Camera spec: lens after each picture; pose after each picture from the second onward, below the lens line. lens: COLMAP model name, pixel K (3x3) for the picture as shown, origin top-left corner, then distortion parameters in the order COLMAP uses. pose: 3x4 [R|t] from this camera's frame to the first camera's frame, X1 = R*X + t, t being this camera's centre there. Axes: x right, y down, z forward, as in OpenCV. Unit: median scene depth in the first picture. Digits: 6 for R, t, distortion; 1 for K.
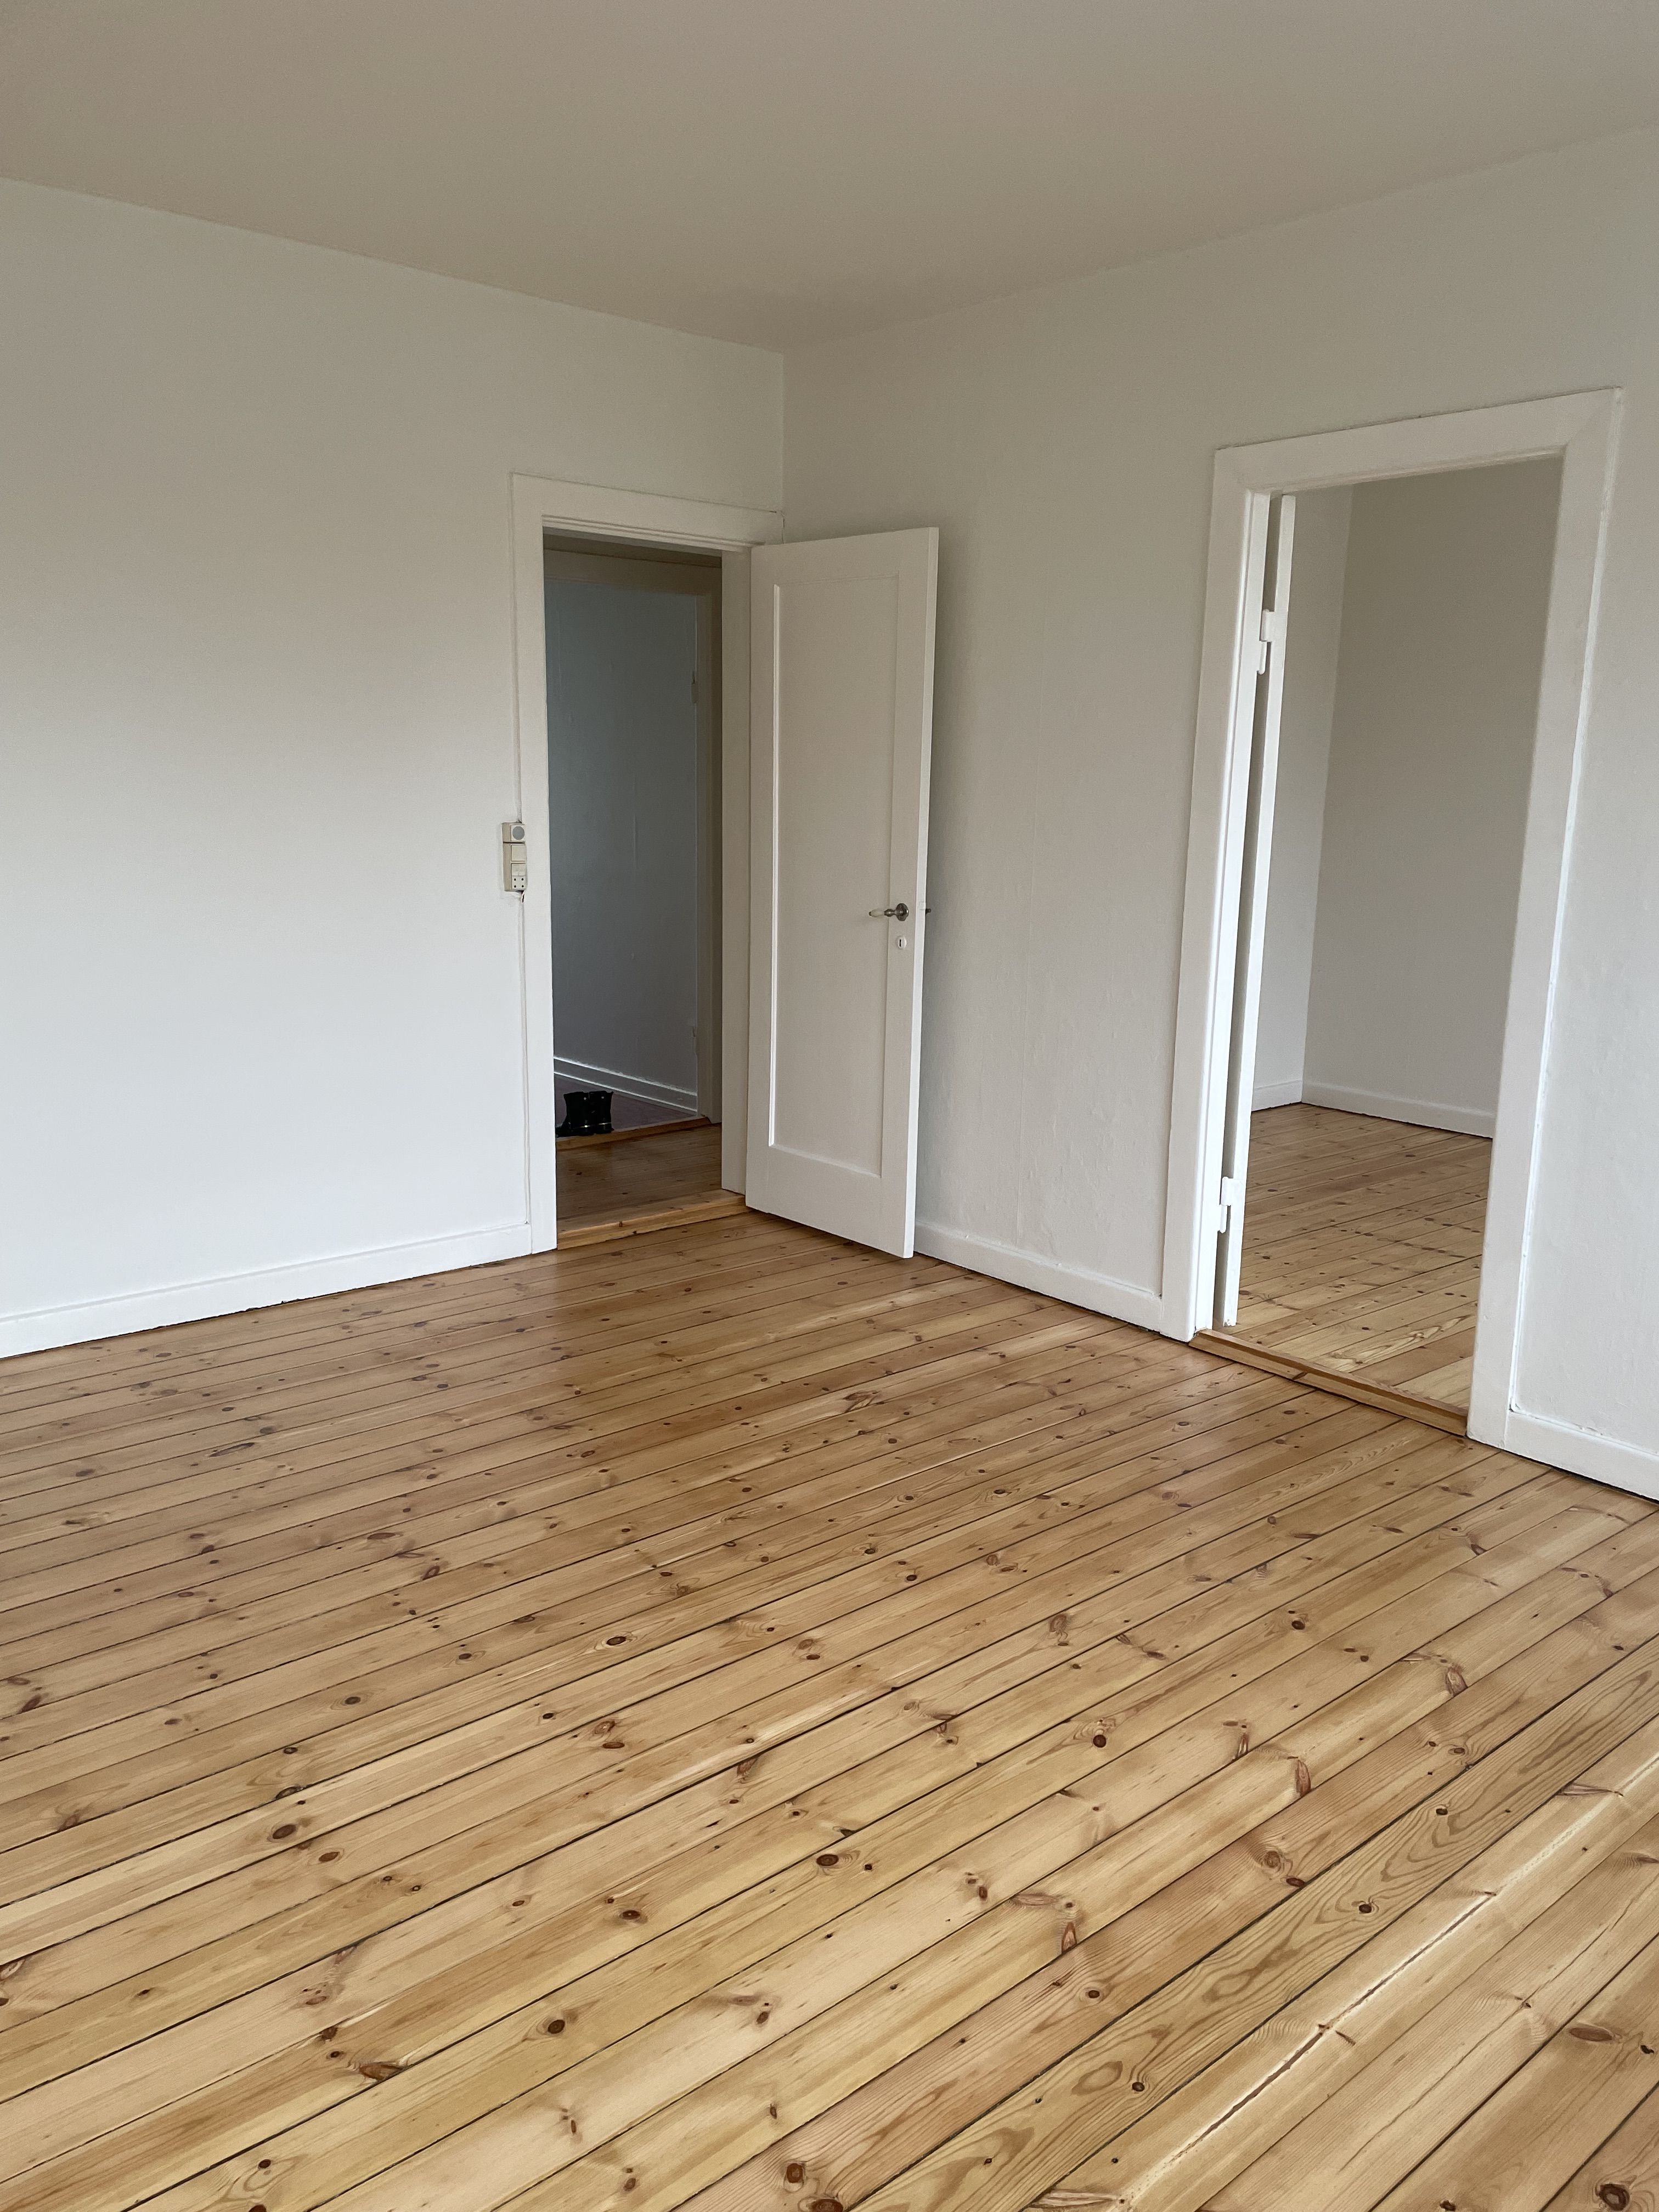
lens RADIAL K [[1678.8, 0, 829.5], [0, 1678.8, 1106.0], [0, 0, 1]] dist [0.001014, -0.000752]
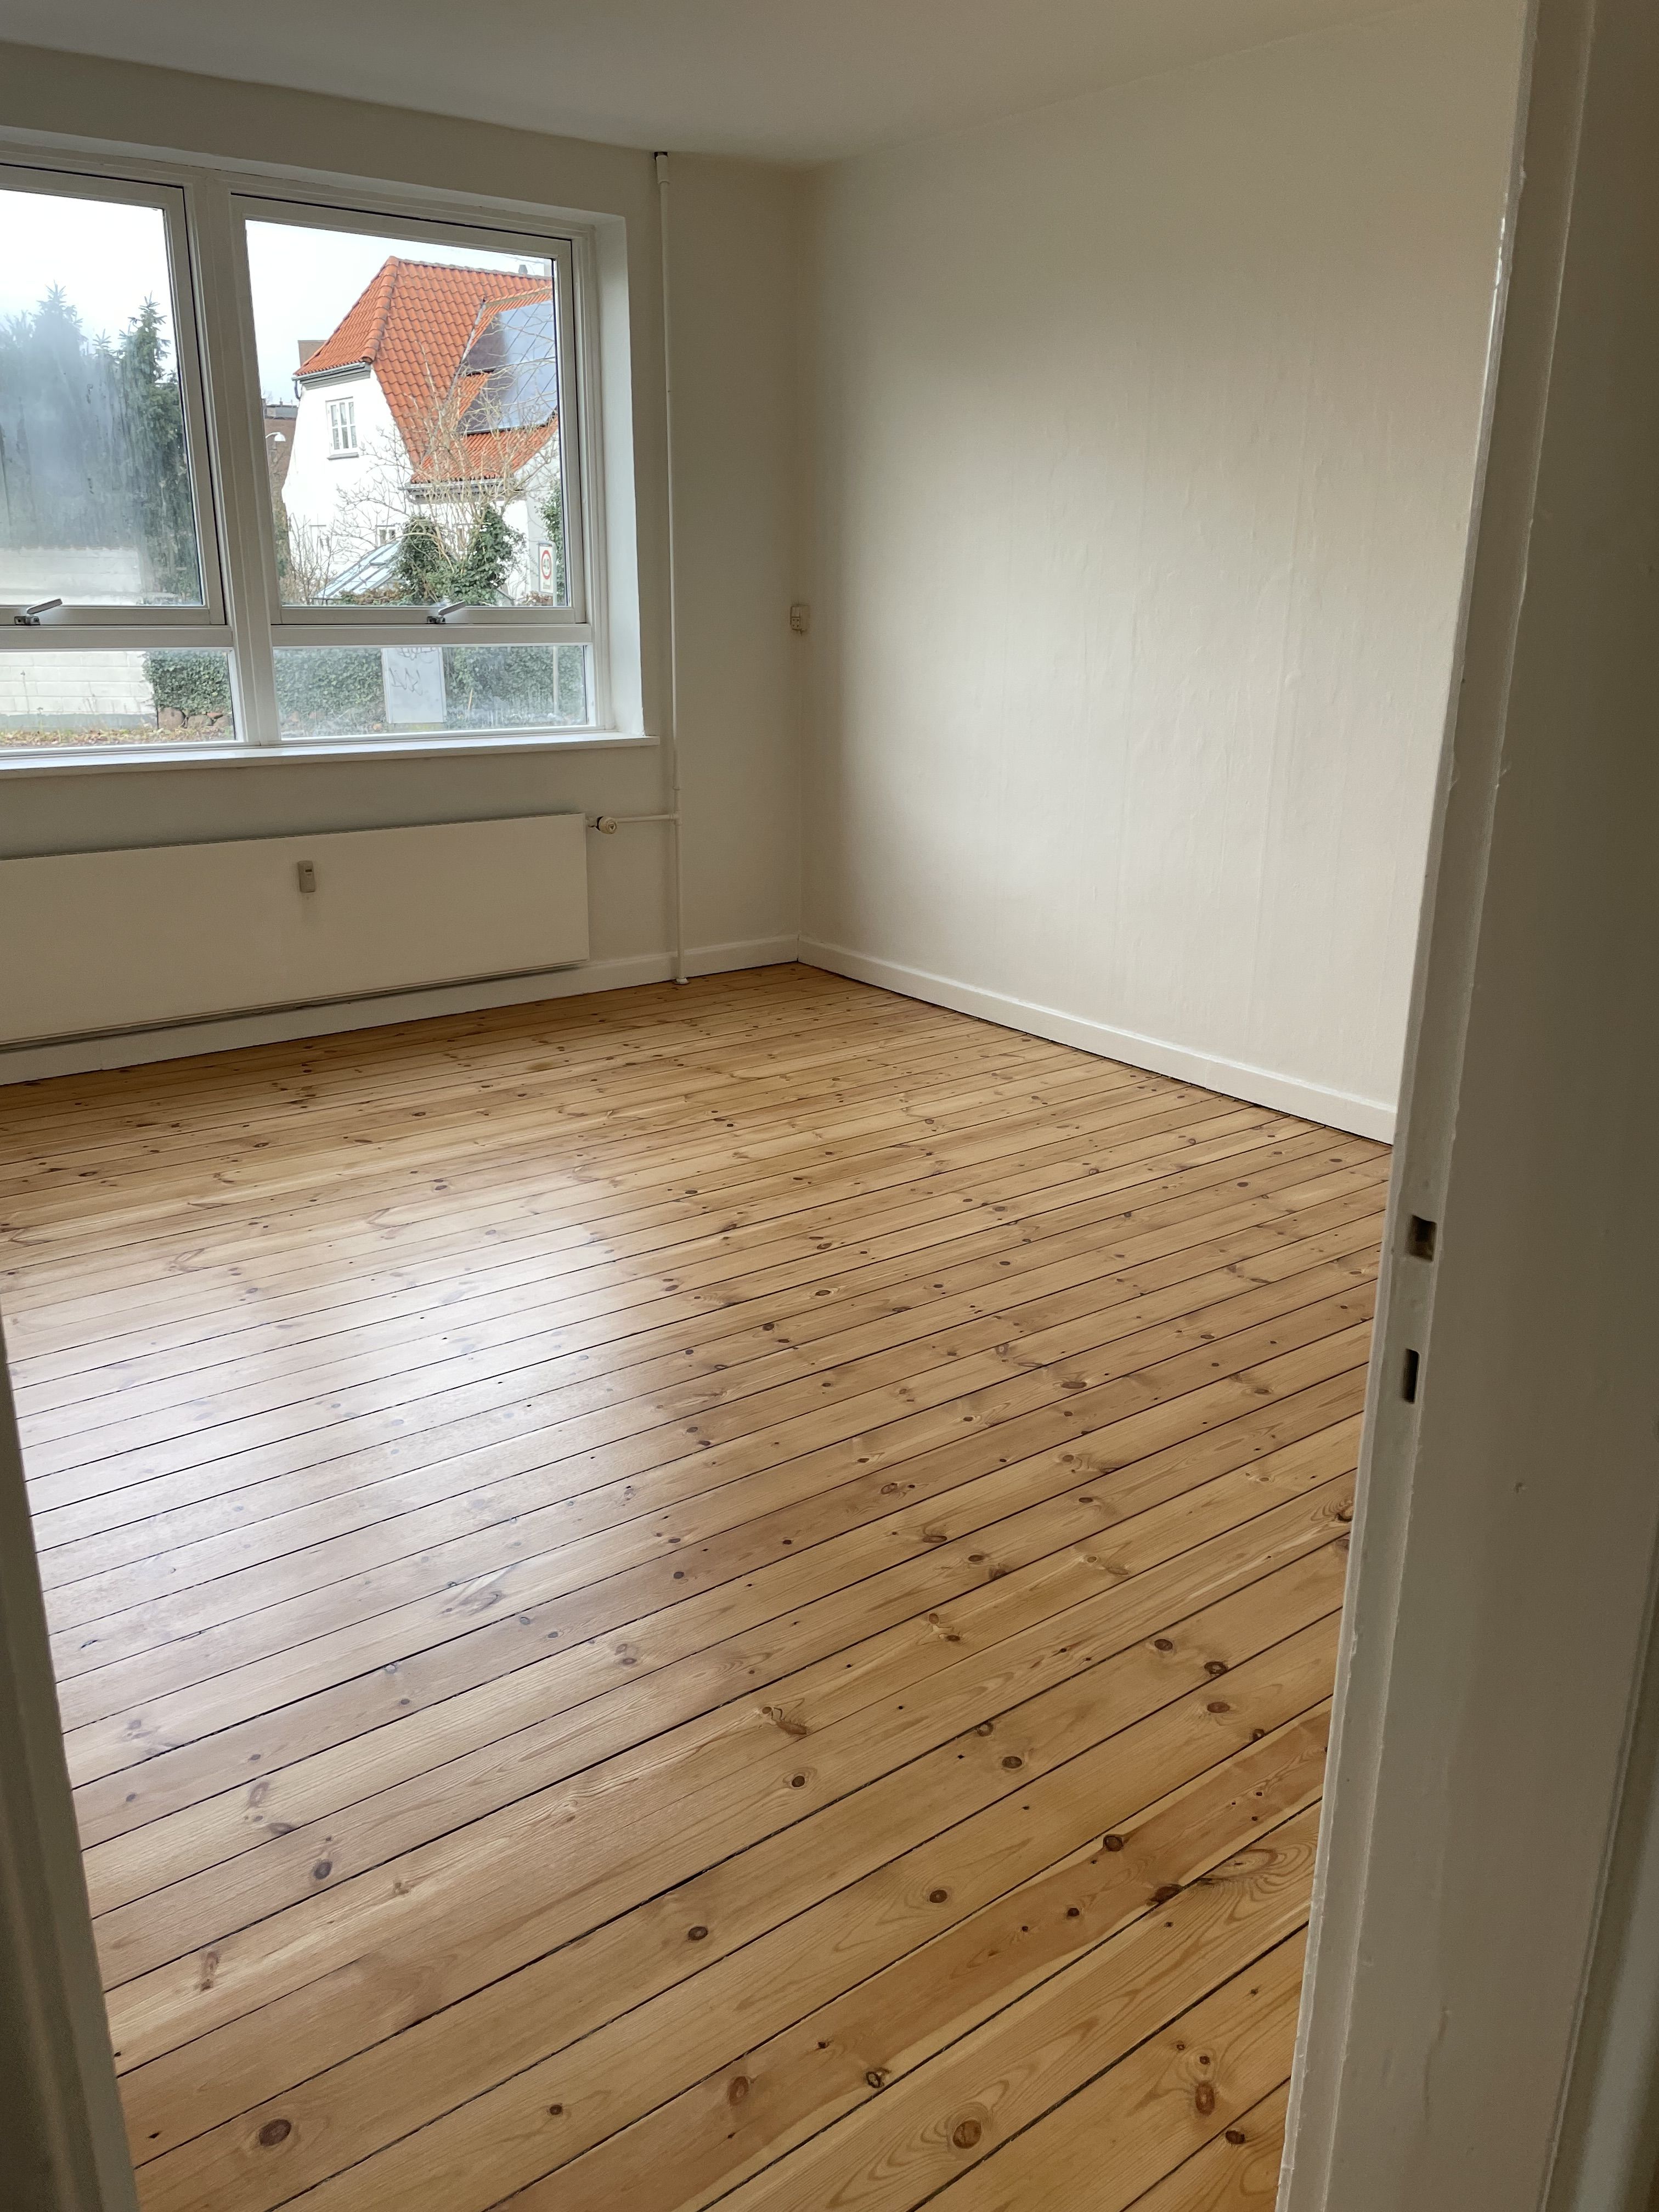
lens RADIAL K [[1678.8, 0, 829.5], [0, 1678.8, 1106.0], [0, 0, 1]] dist [0.001014, -0.000752]
pose [[-0.997741, -0.048150, 0.046846, -0.181870], [-0.019592, 0.875585, 0.482667, -0.399299], [-0.064258, 0.480658, -0.874550, 2.002648]]
